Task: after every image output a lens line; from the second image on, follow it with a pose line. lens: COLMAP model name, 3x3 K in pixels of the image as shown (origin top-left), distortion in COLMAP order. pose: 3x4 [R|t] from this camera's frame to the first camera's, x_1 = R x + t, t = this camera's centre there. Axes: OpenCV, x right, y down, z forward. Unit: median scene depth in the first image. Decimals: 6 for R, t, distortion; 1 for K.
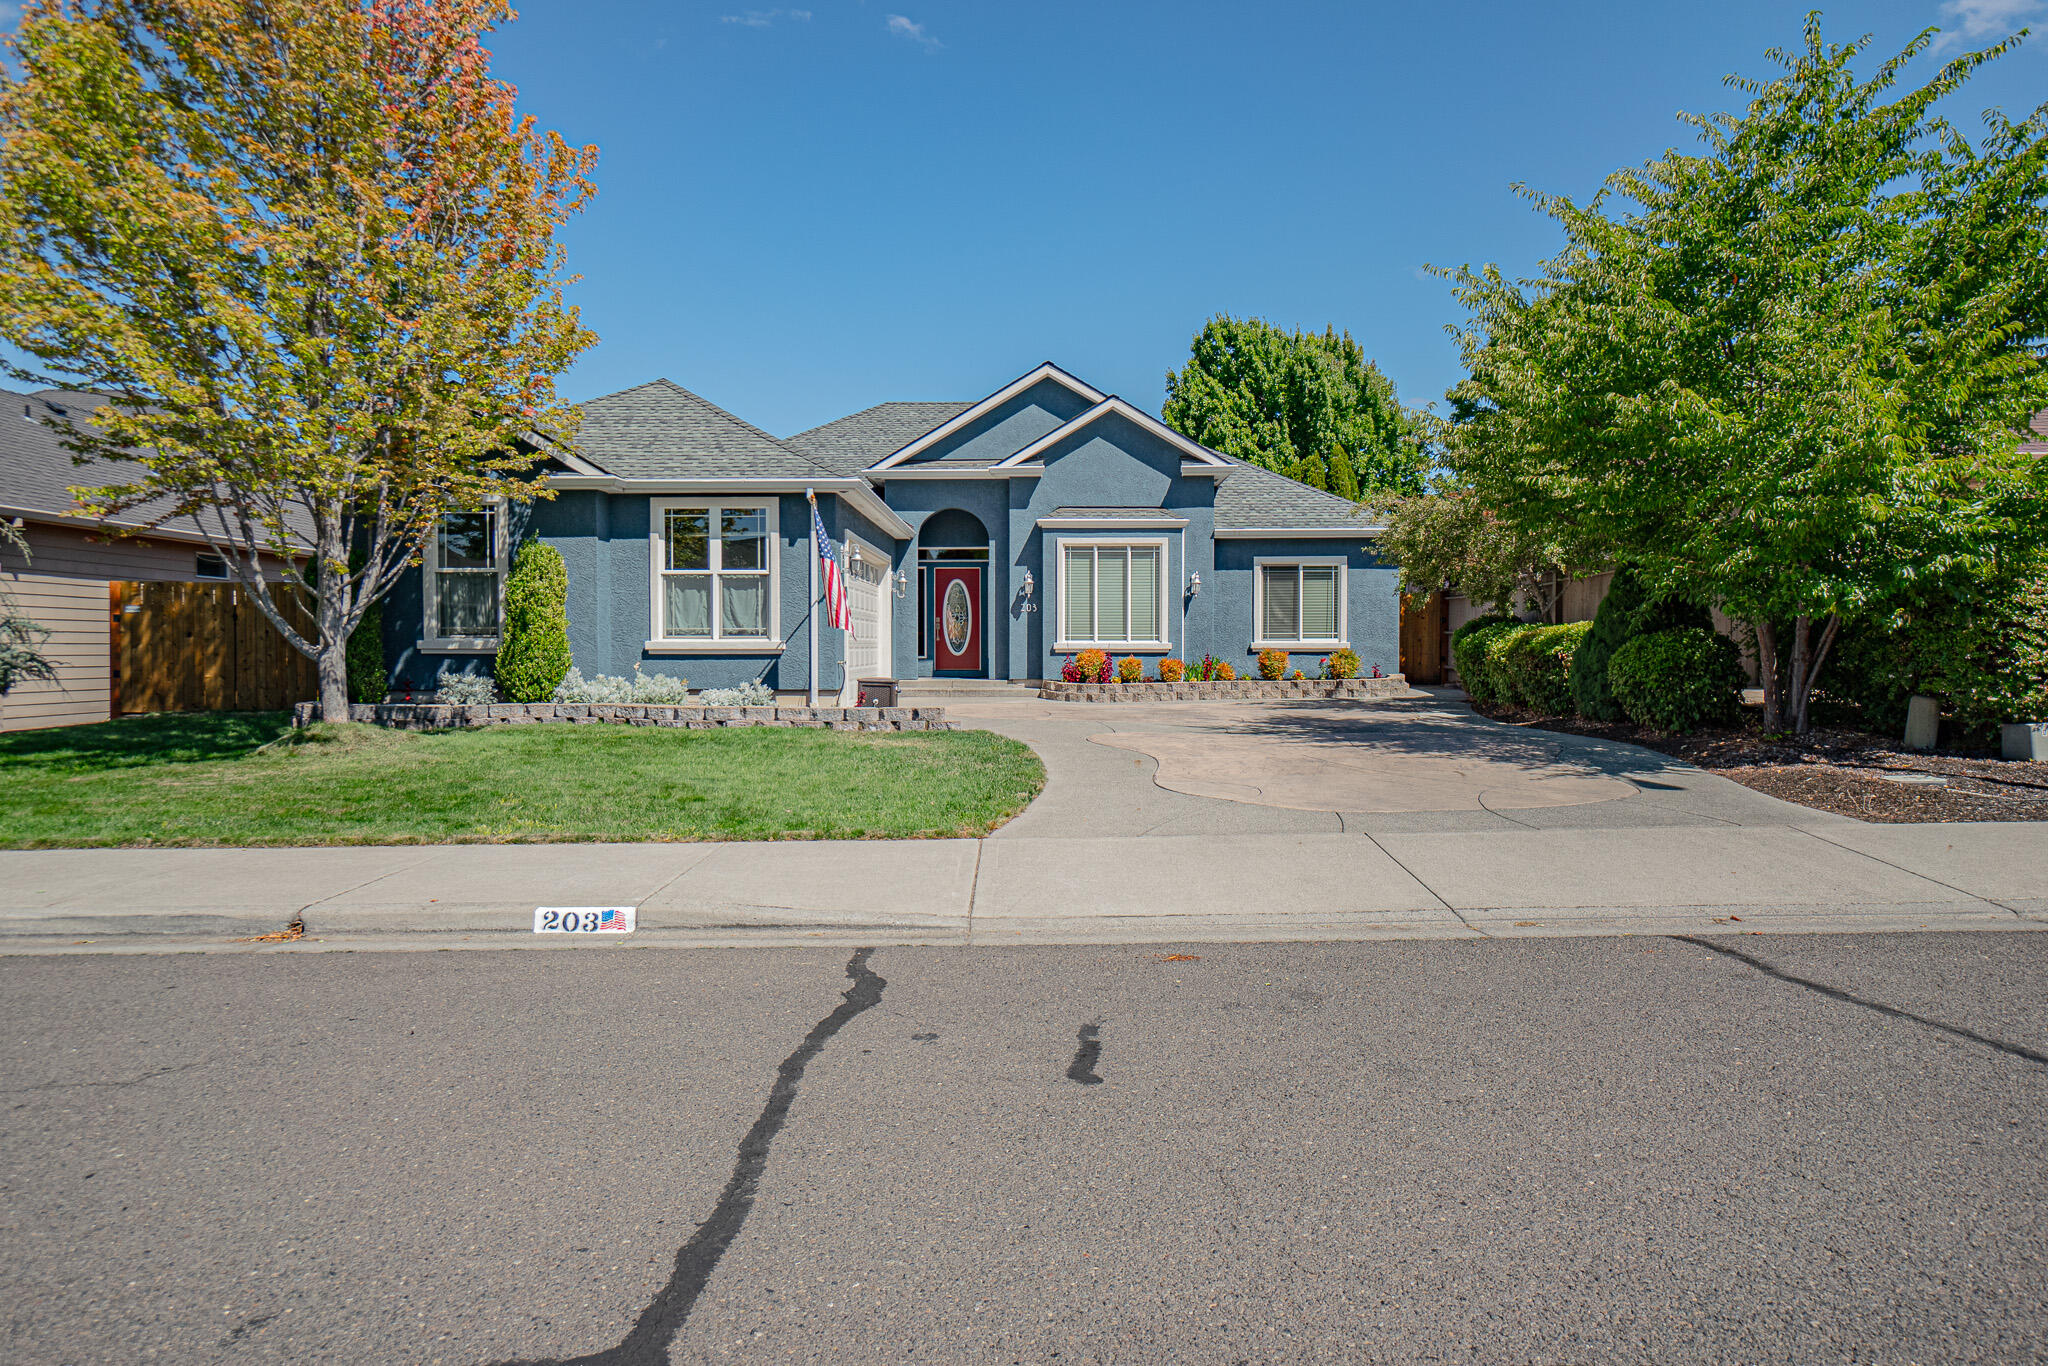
lens RADIAL K [[1236.4, 0, 1022.7], [0, 1236.4, 670.6], [0, 0, 1]] dist [-0.015952, 0.018094]
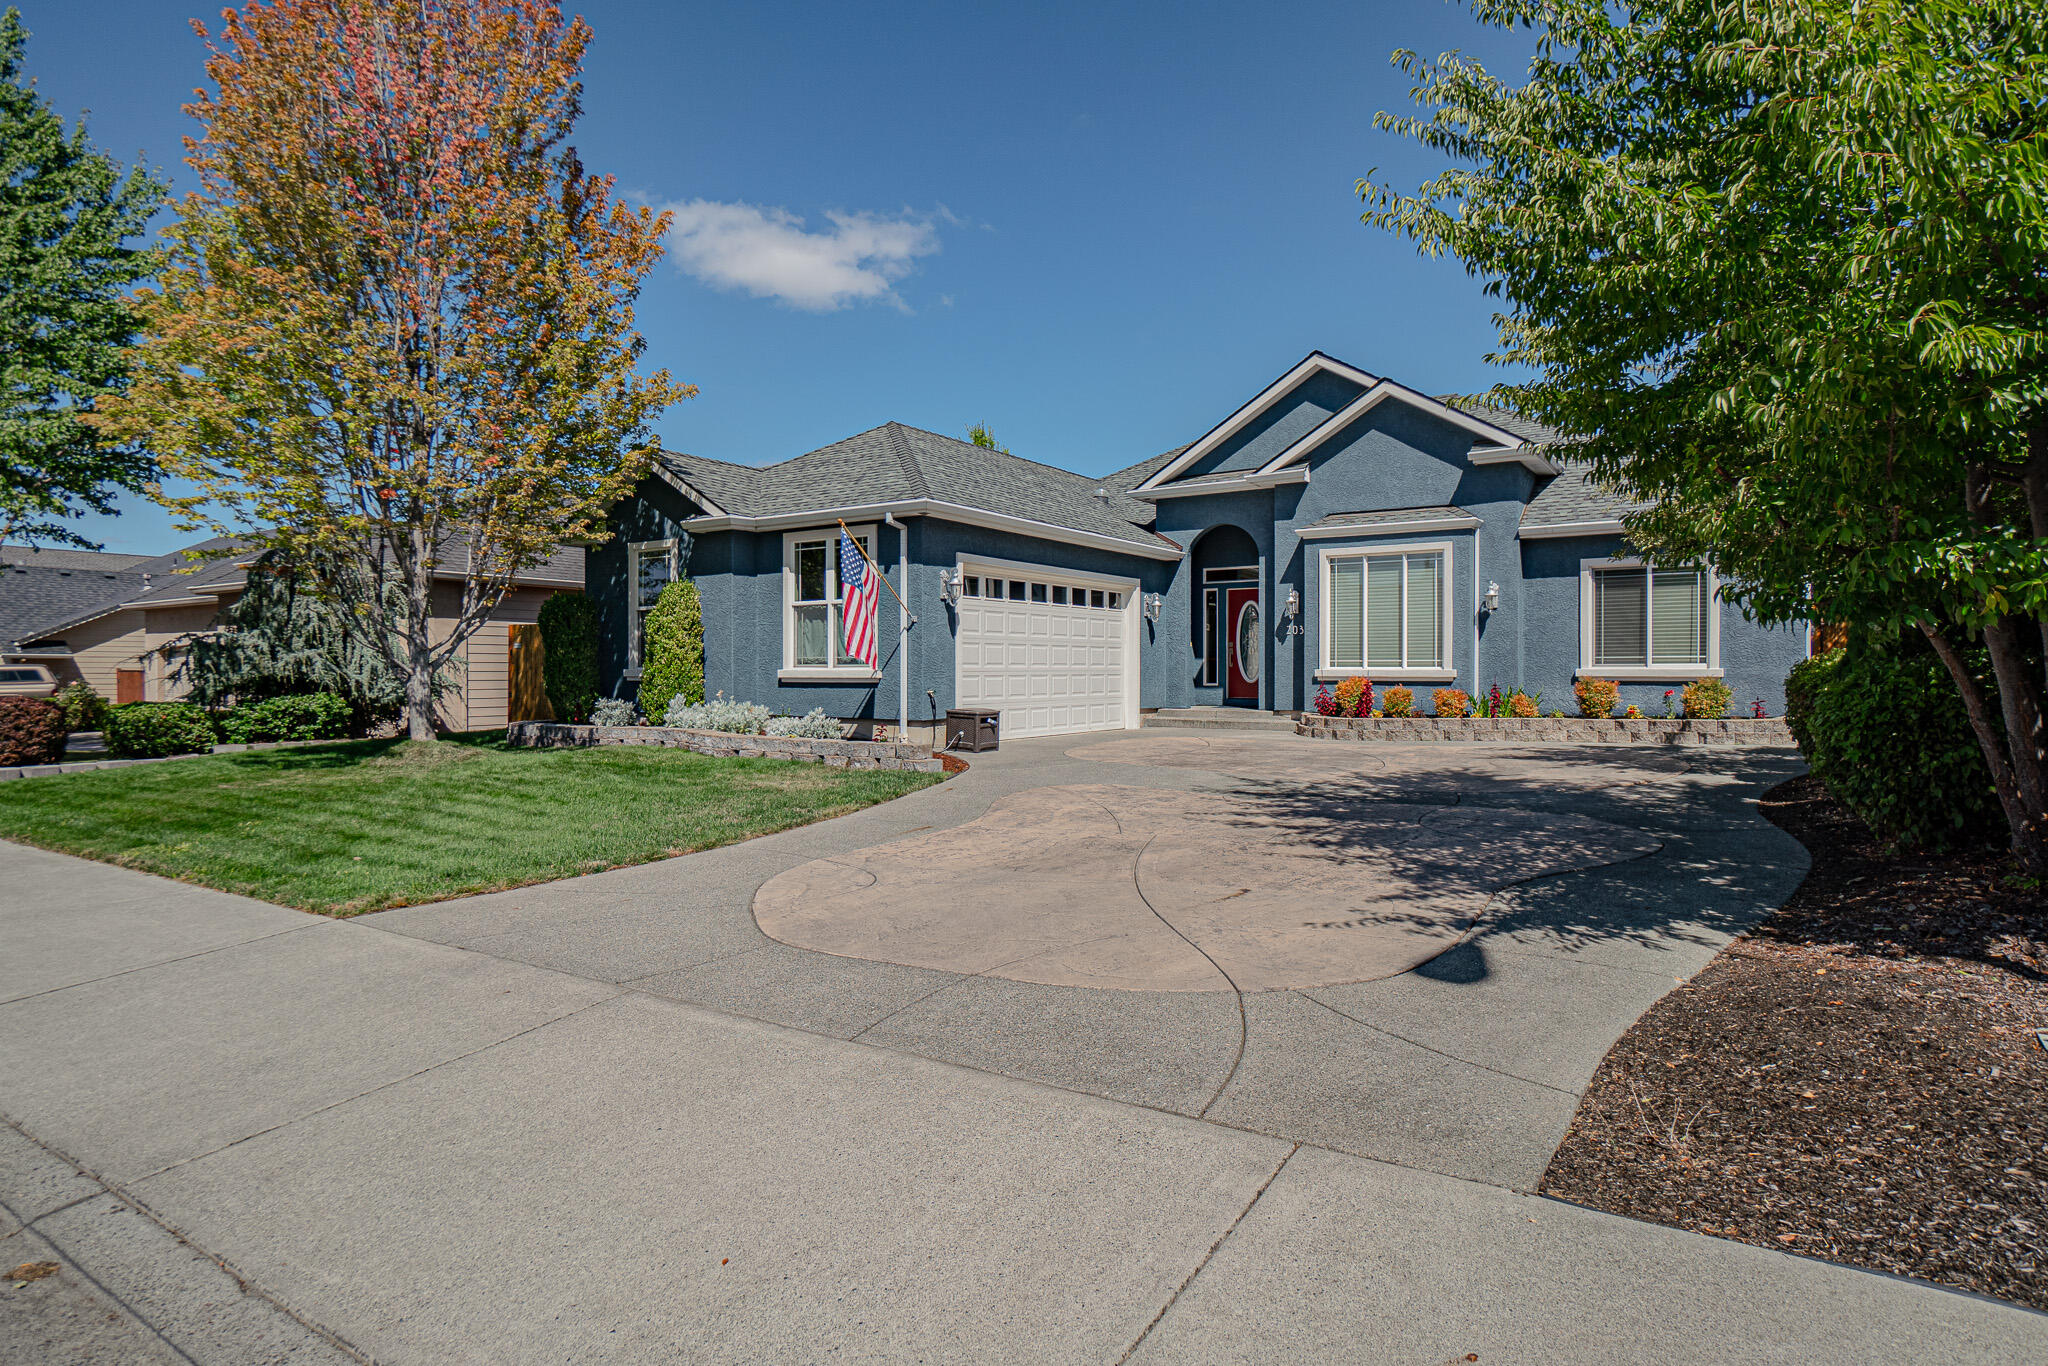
lens RADIAL K [[1077.7, 0, 1022.9], [0, 1077.7, 684.3], [0, 0, 1]] dist [-0.019854, -0.000753]
pose [[0.839299, 0.006694, -0.543628, 0.265437], [-0.009784, 0.999948, -0.002792, -0.007878], [0.543582, 0.007663, 0.839321, 0.245711]]
